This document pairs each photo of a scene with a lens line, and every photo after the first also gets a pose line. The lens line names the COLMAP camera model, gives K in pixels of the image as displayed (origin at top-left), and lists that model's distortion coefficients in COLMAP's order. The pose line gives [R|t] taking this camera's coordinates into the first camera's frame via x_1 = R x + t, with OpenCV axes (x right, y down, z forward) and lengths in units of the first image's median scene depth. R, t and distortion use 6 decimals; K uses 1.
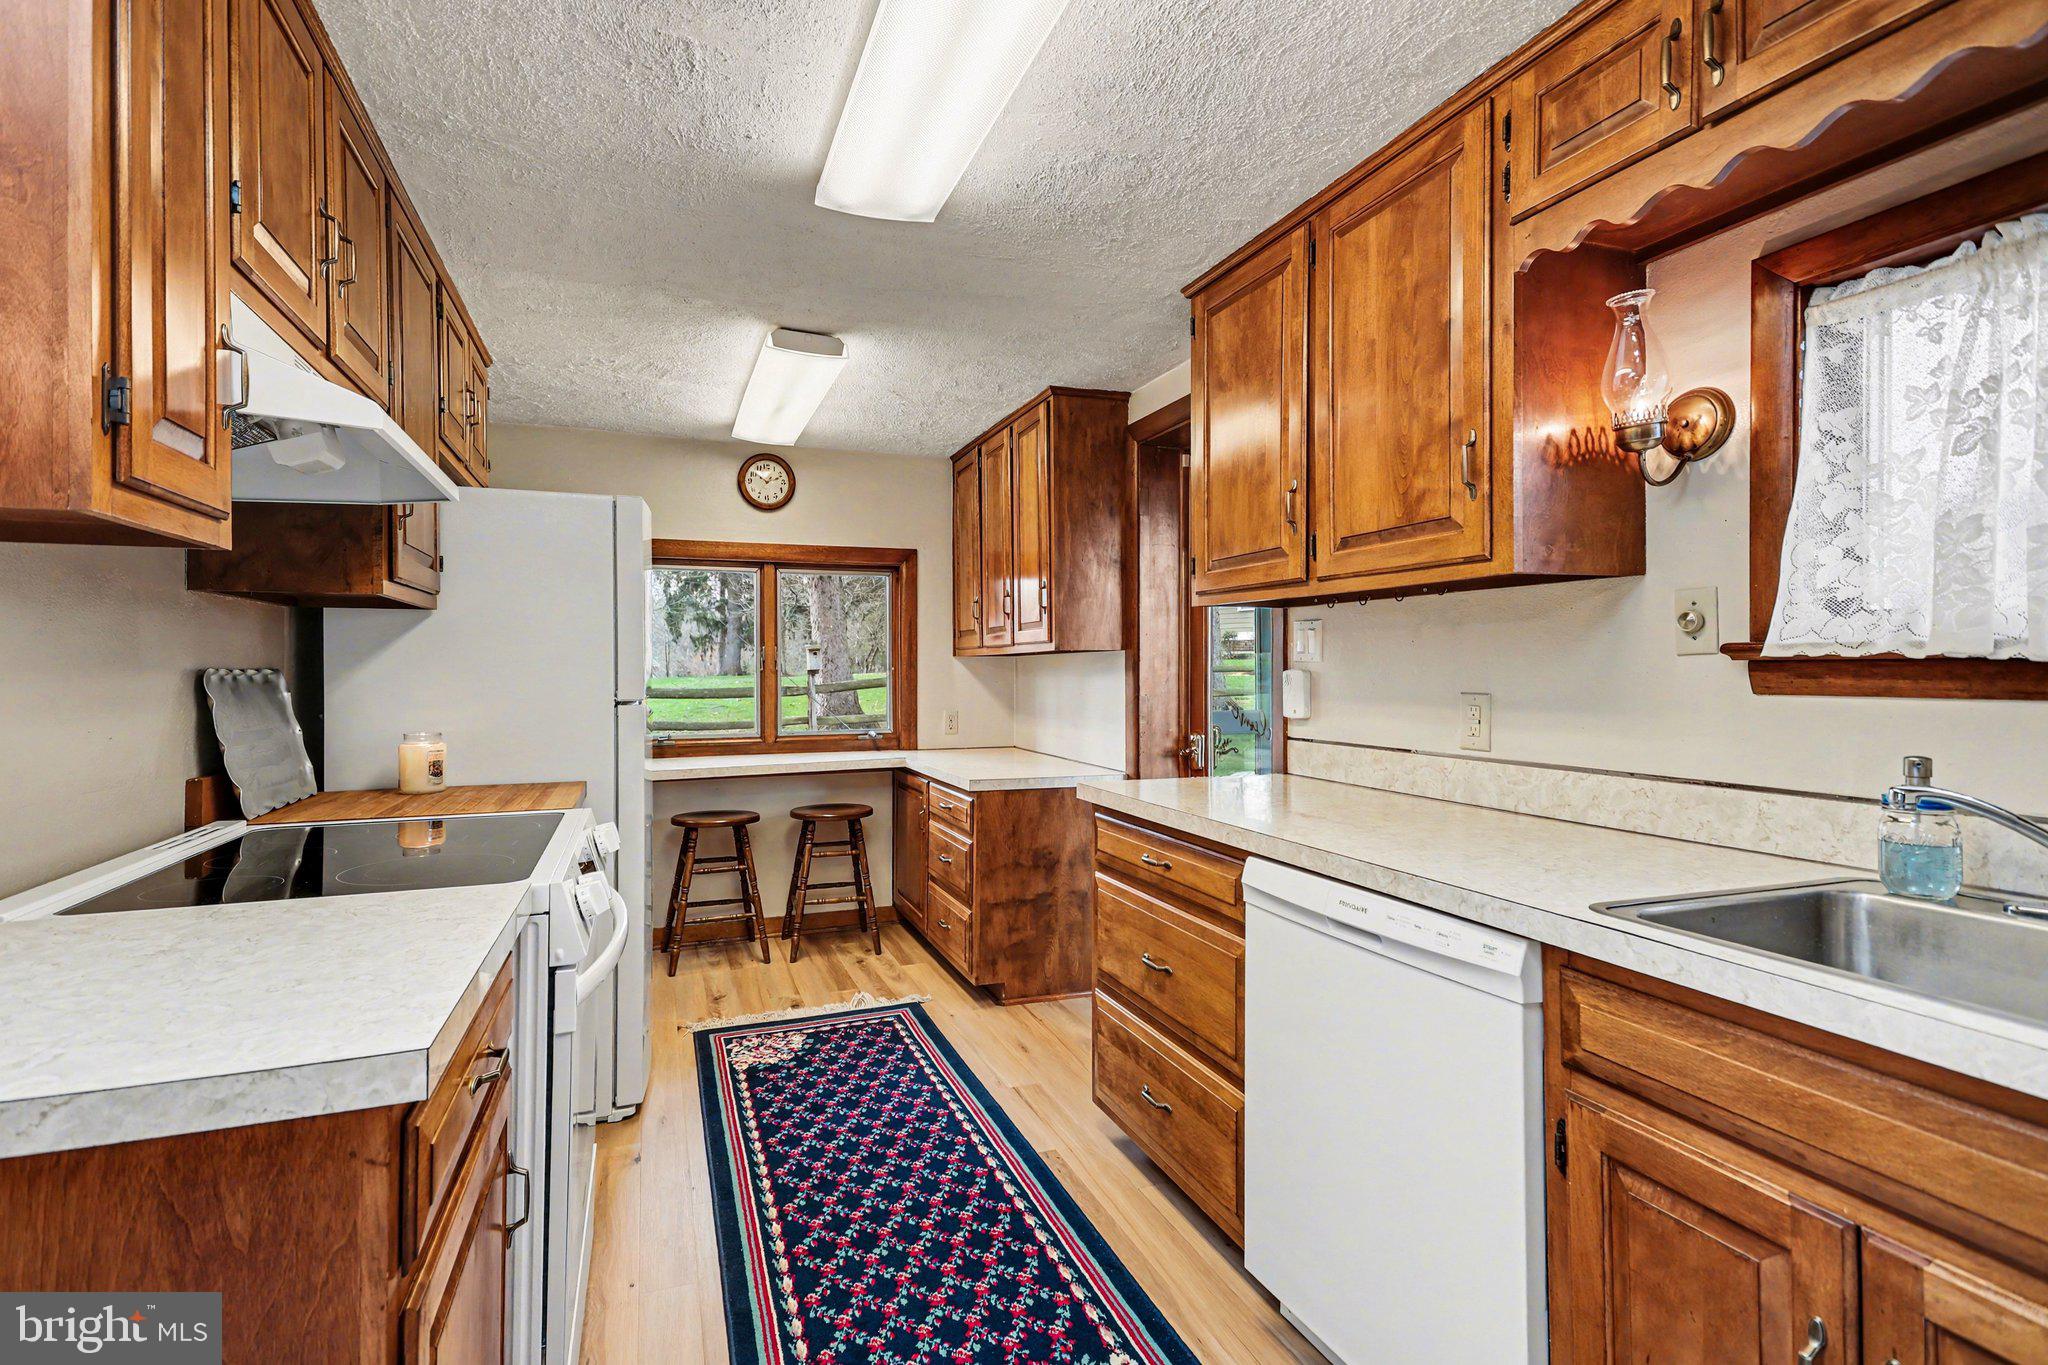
lens RADIAL K [[980.6, 0, 1011.0], [0, 980.6, 669.9], [0, 0, 1]] dist [0.003907, -0.000477]
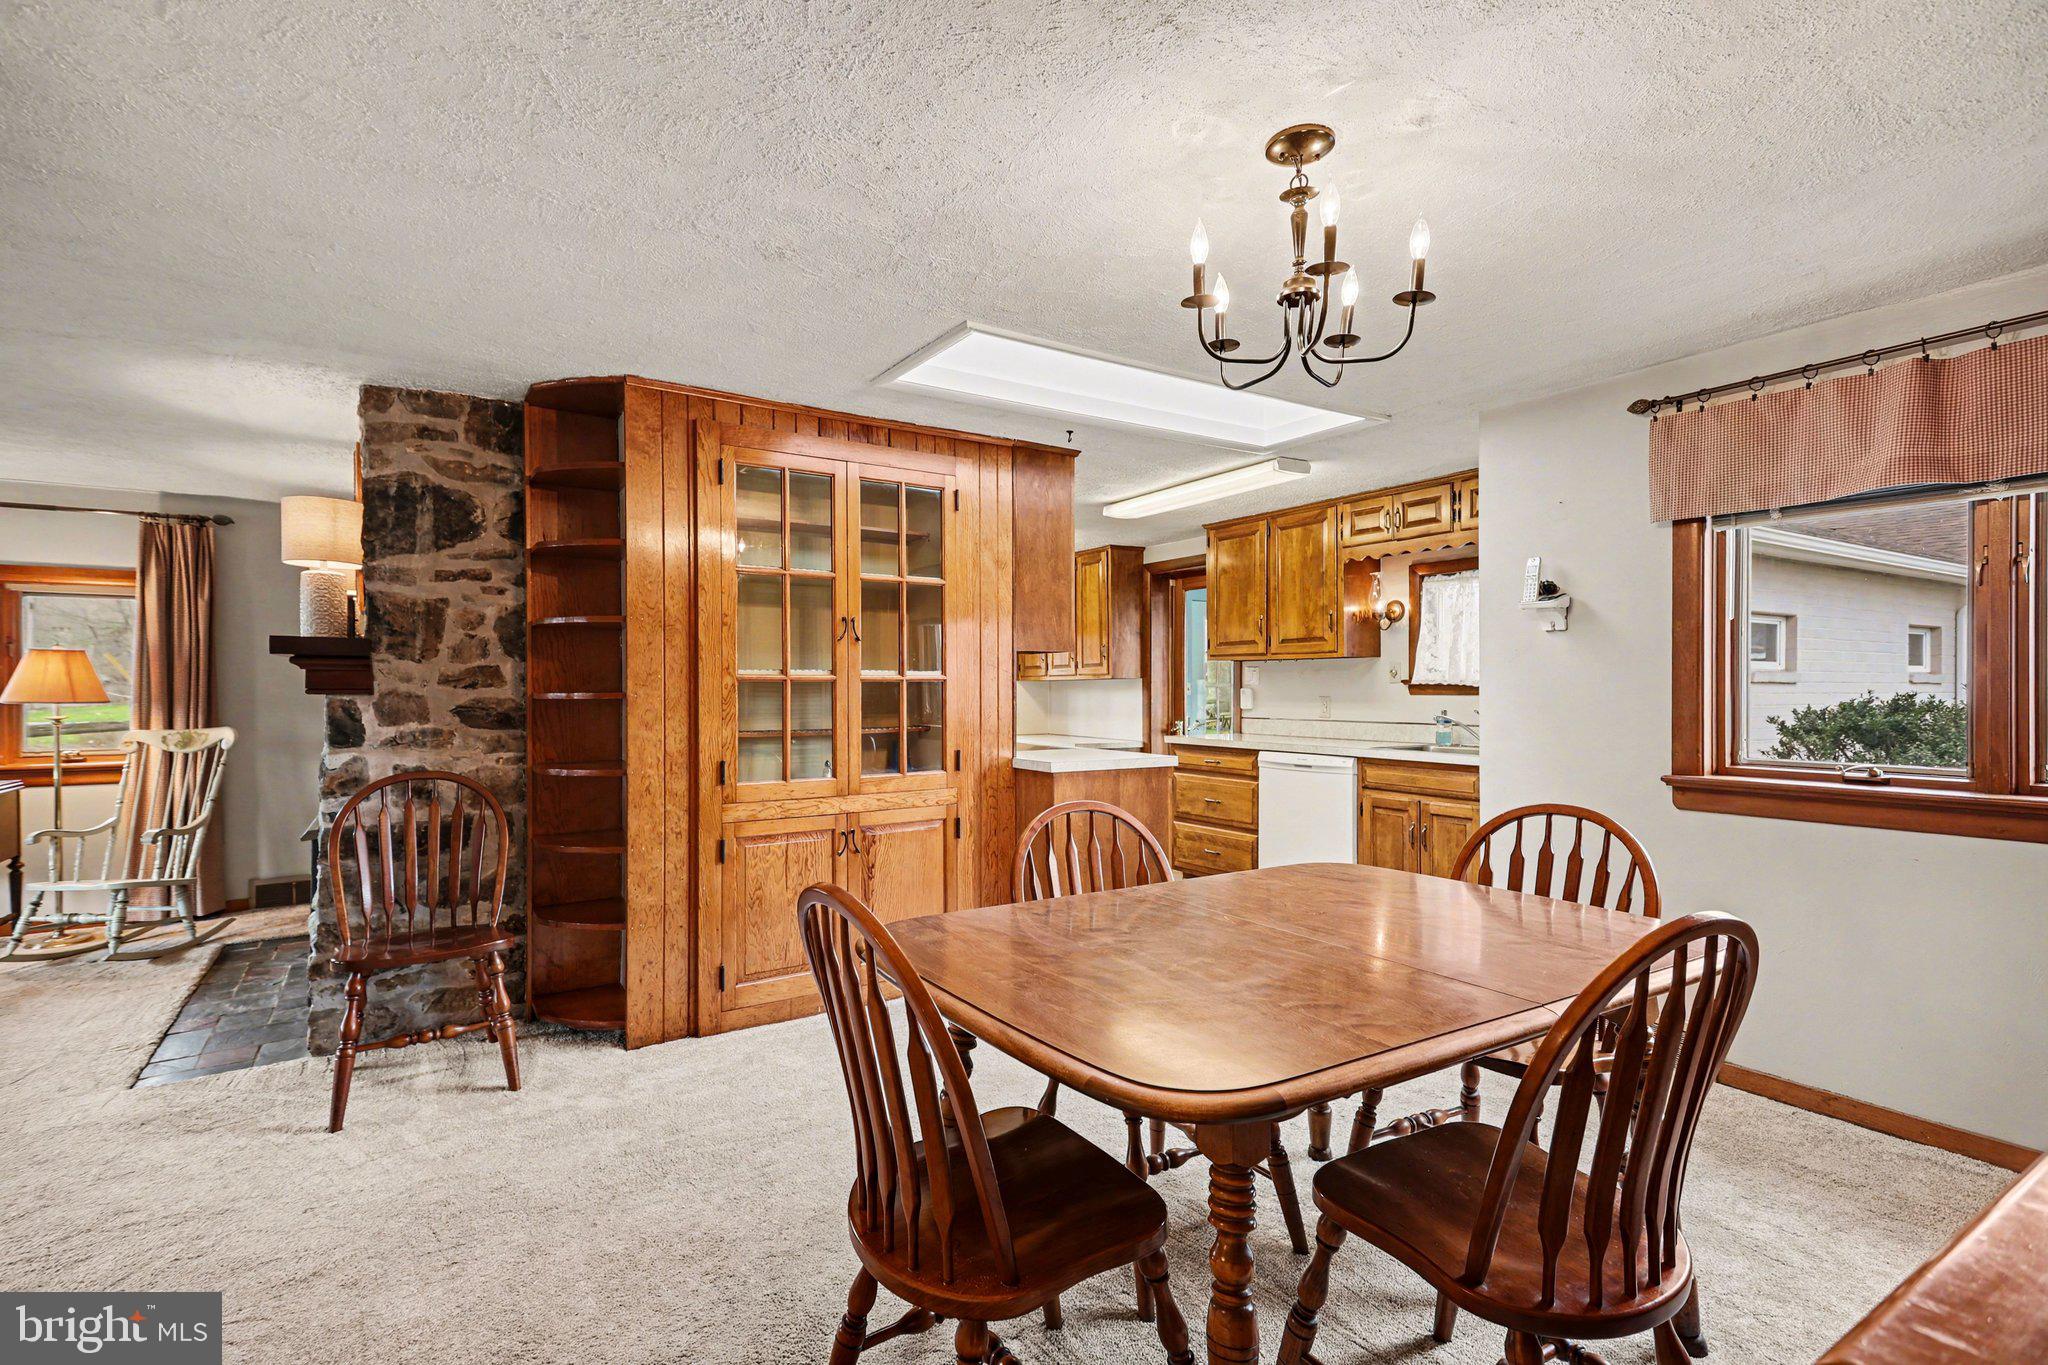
lens RADIAL K [[980.6, 0, 1029.4], [0, 980.6, 697.6], [0, 0, 1]] dist [0.003907, -0.000477]
pose [[0.972606, -0.000536, 0.232459, -1.178112], [-0.000984, 0.999979, 0.006422, 0.012000], [-0.232458, -0.006474, 0.972585, -1.795502]]
